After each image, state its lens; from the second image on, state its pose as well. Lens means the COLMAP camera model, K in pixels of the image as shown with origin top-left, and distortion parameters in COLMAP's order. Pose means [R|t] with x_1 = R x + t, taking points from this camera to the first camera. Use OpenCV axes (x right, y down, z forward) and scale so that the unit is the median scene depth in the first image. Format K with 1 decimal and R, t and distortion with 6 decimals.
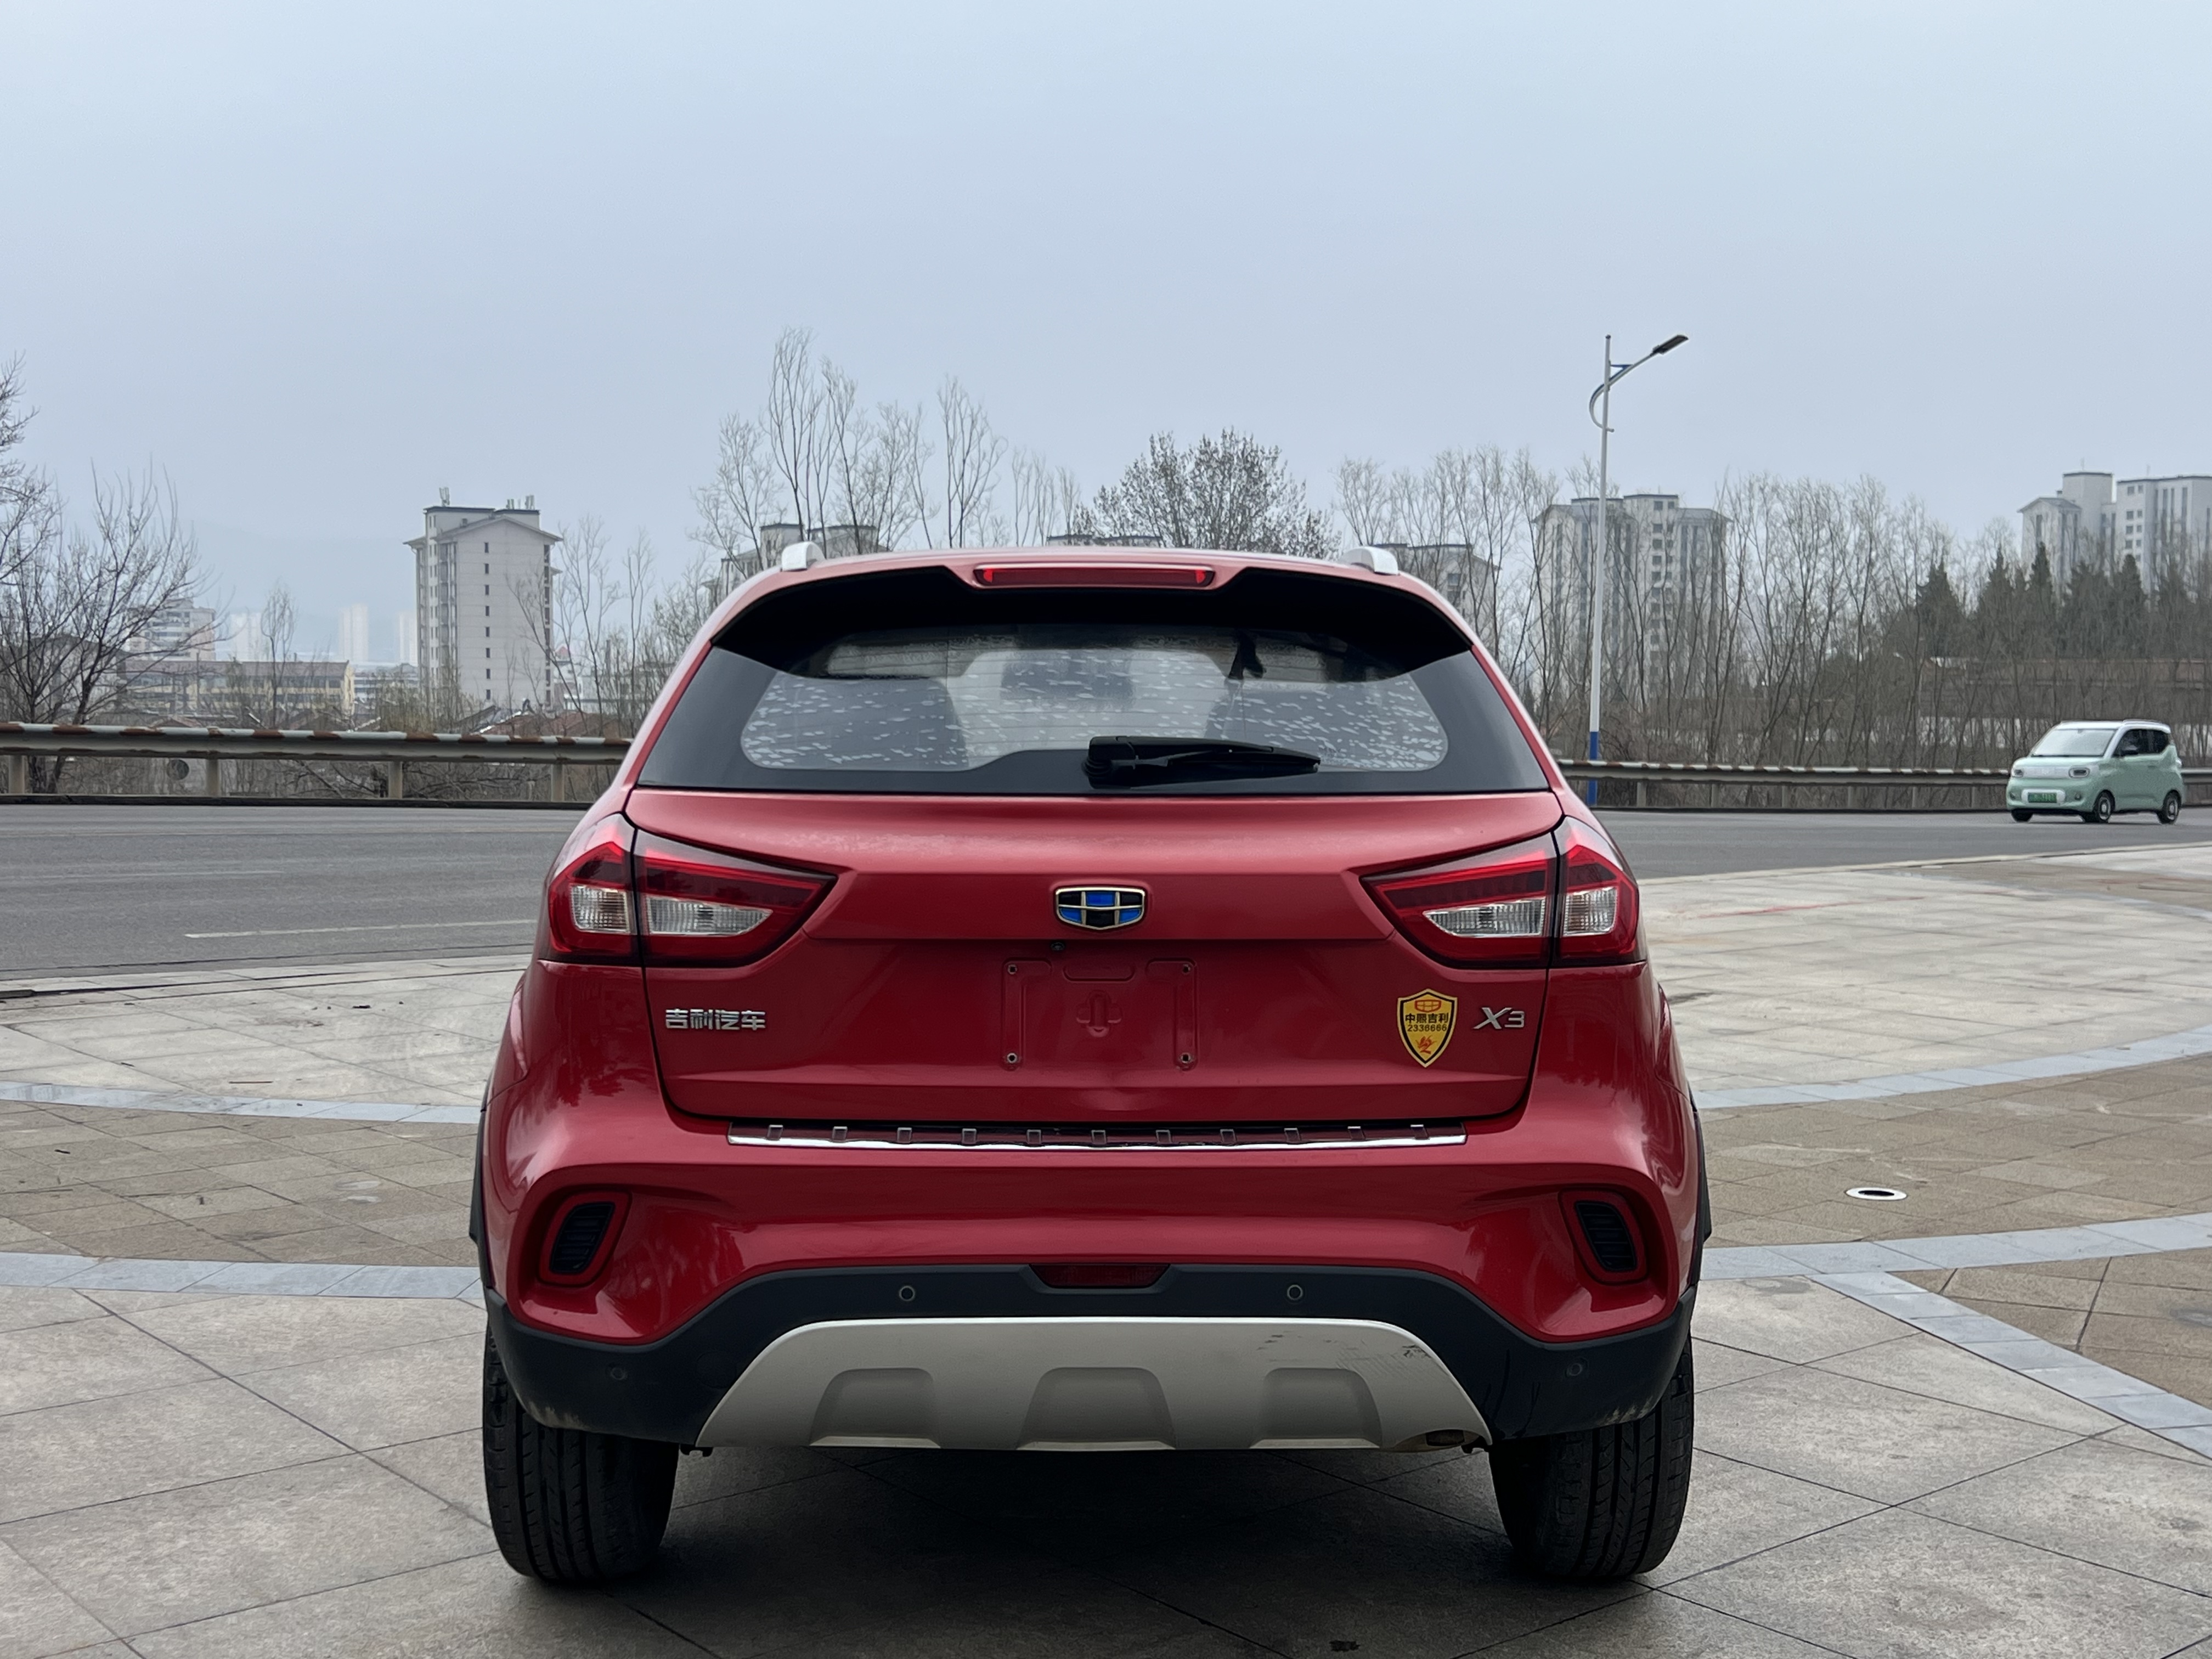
lens RADIAL K [[2583.9, 0, 1111.1], [0, 2583.9, 817.8], [0, 0, 1]] dist [0.003266, 0.000000]
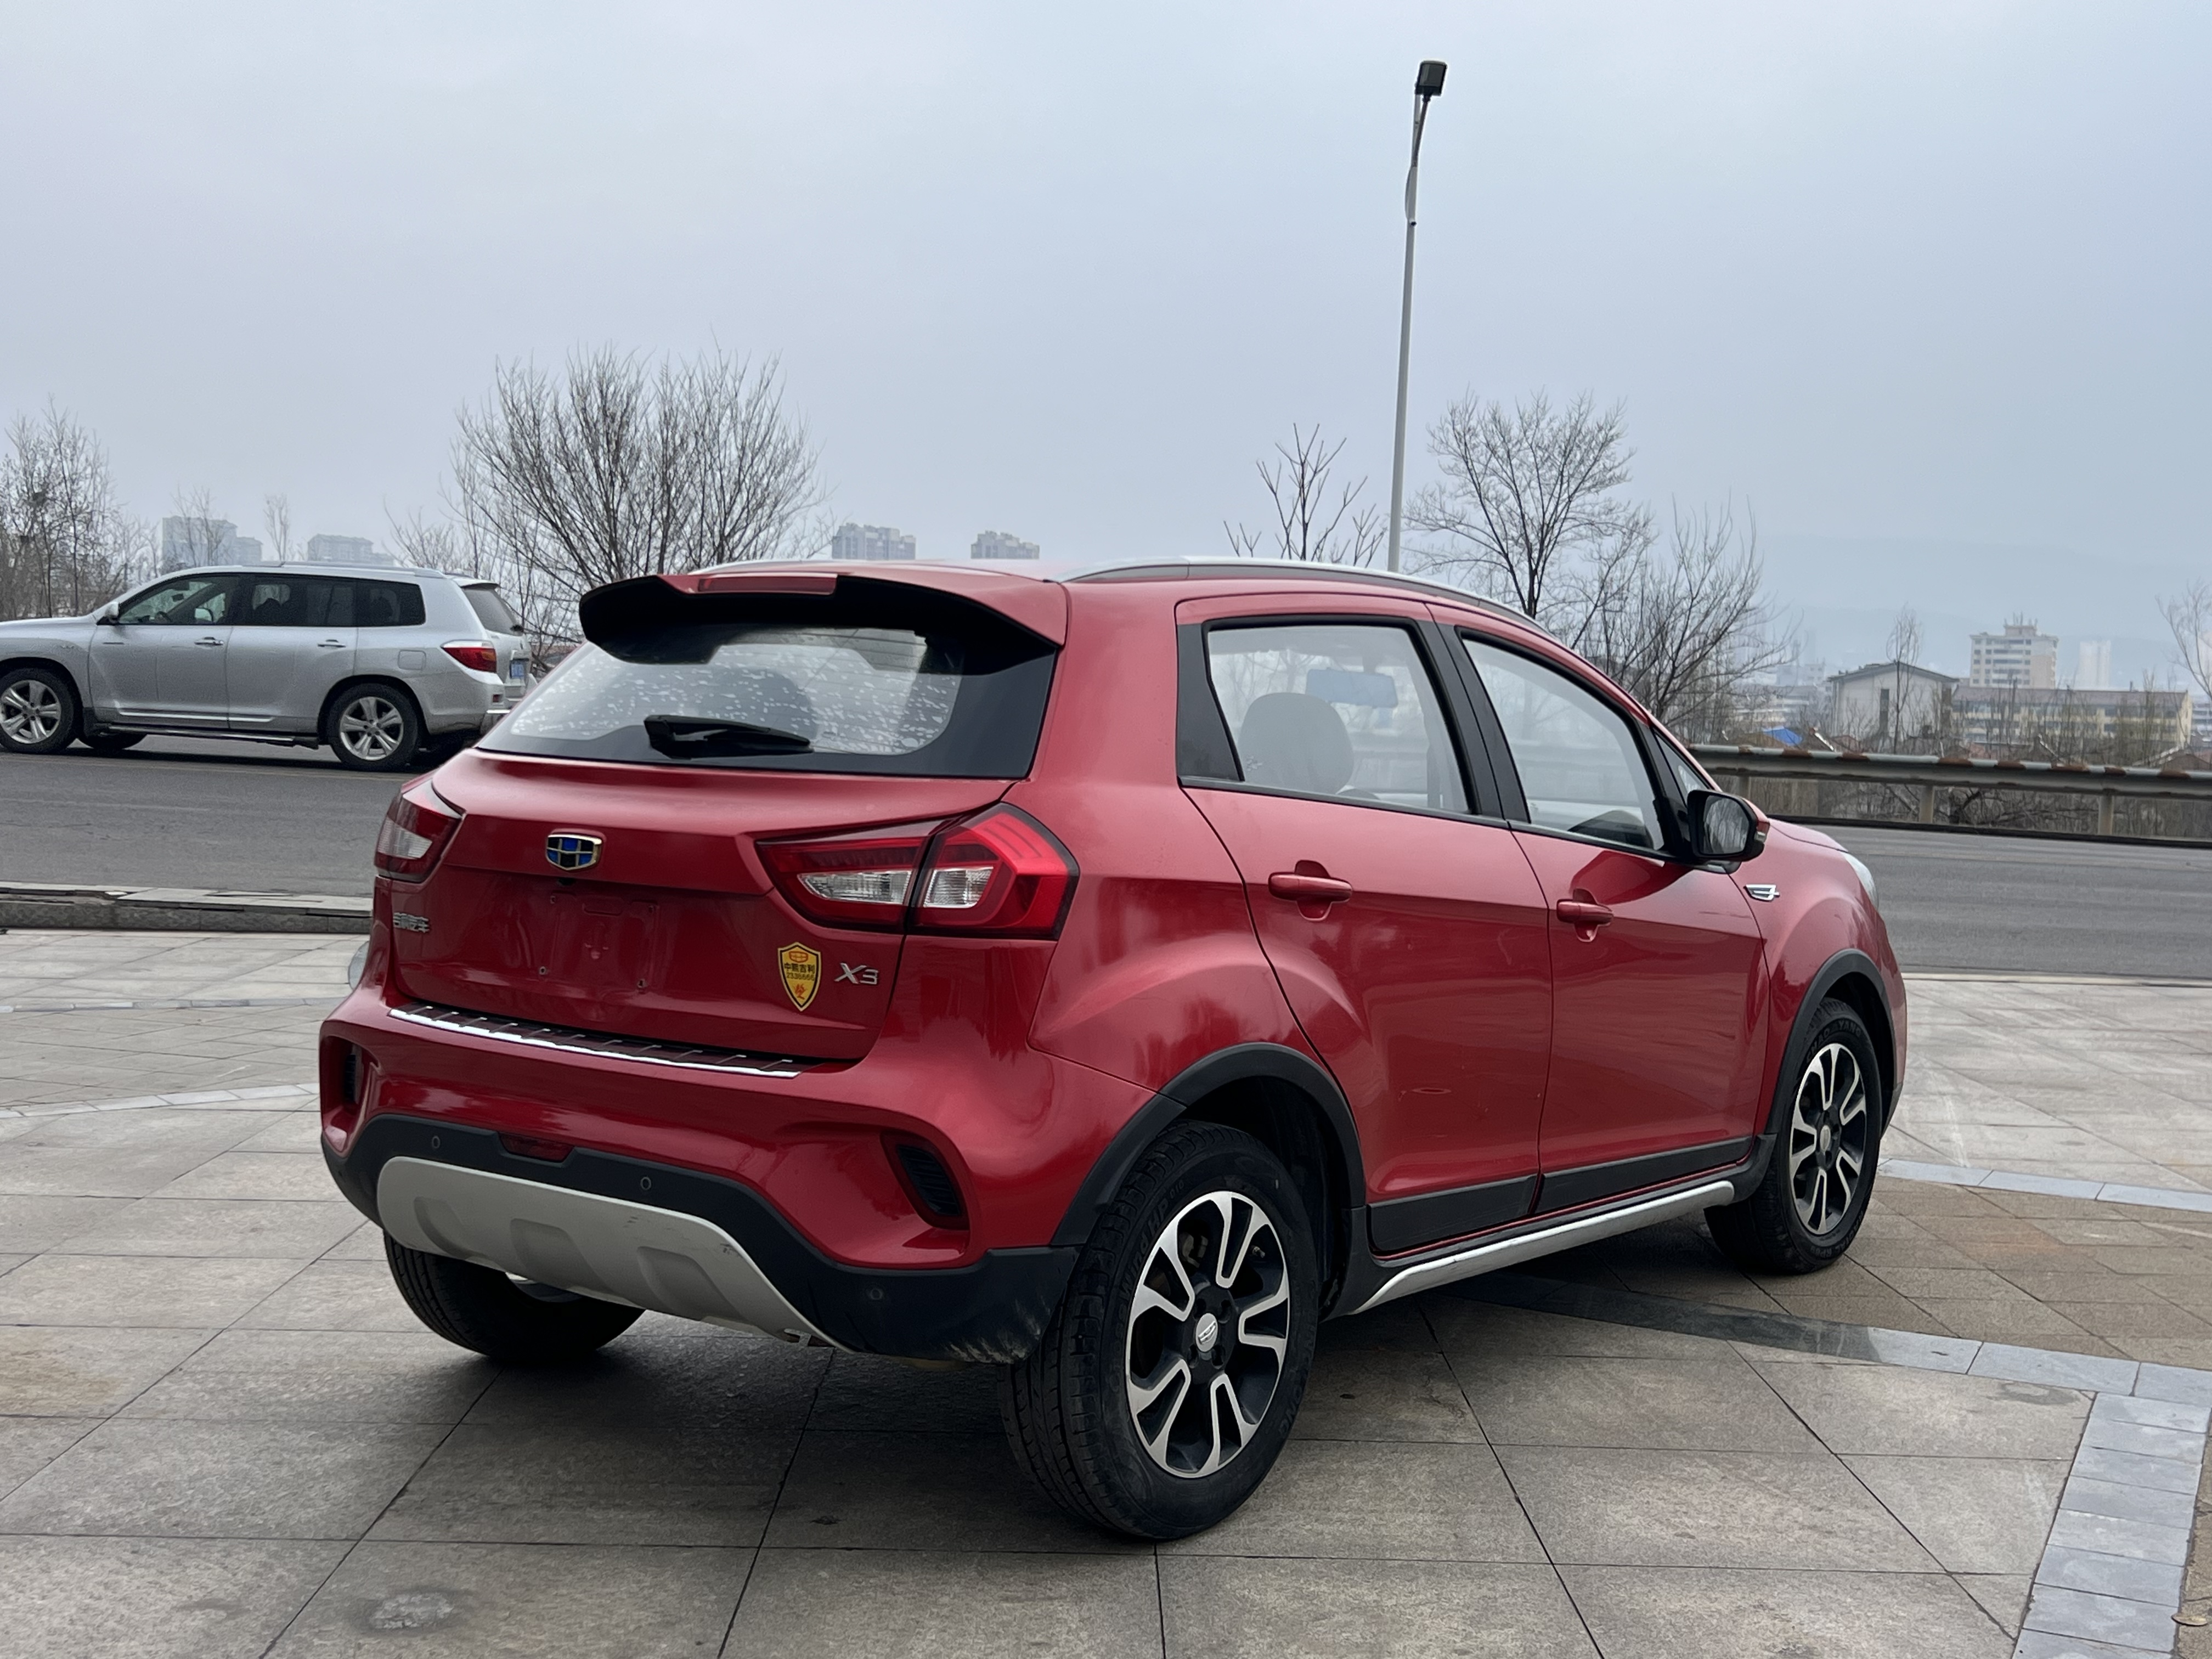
lens RADIAL K [[2583.9, 0, 1093.5], [0, 2583.9, 833.9], [0, 0, 1]] dist [0.003266, 0.000000]
pose [[0.766635, 0.050370, -0.640105, 0.119505], [-0.053247, 0.998472, 0.014797, -0.000667], [0.639872, 0.022740, 0.768145, 0.025860]]
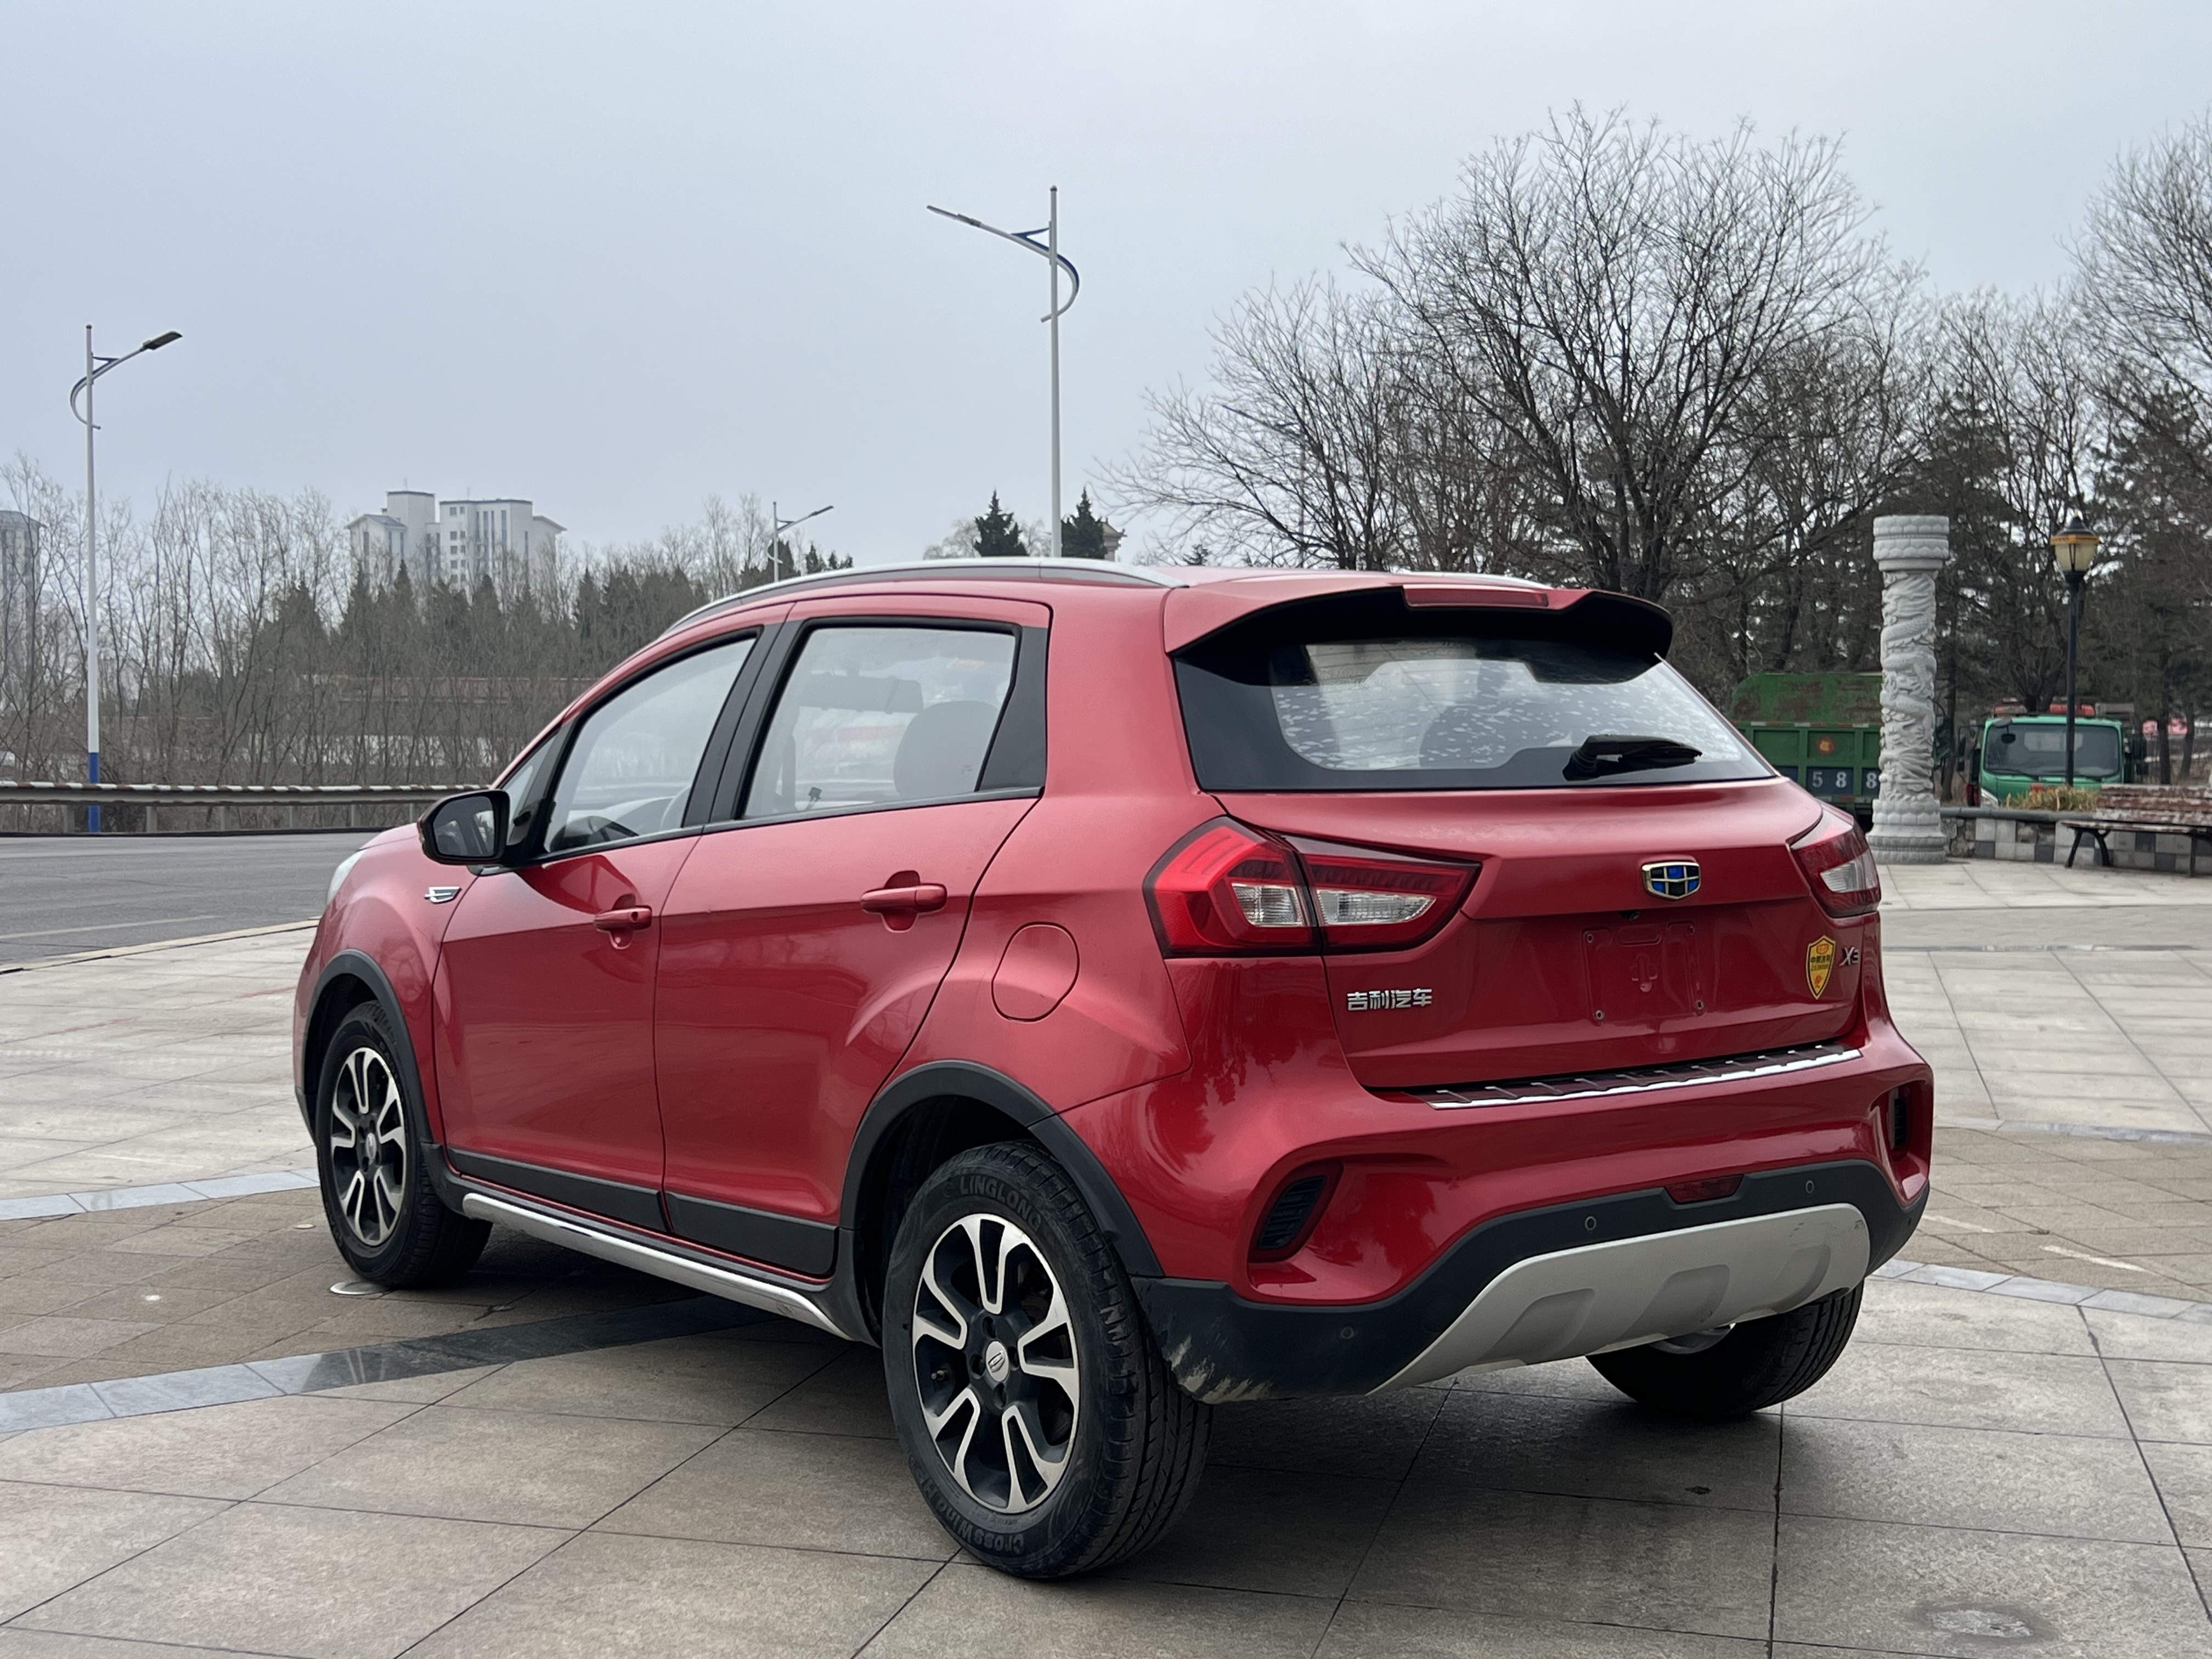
lens RADIAL K [[2655.7, 0, 1102.1], [0, 2655.7, 835.1], [0, 0, 1]] dist [0.021325, 0.000000]
pose [[0.805076, -0.031338, 0.592343, -0.114351], [0.032360, 0.999437, 0.008894, -0.000620], [-0.592288, 0.012008, 0.805637, 0.021357]]
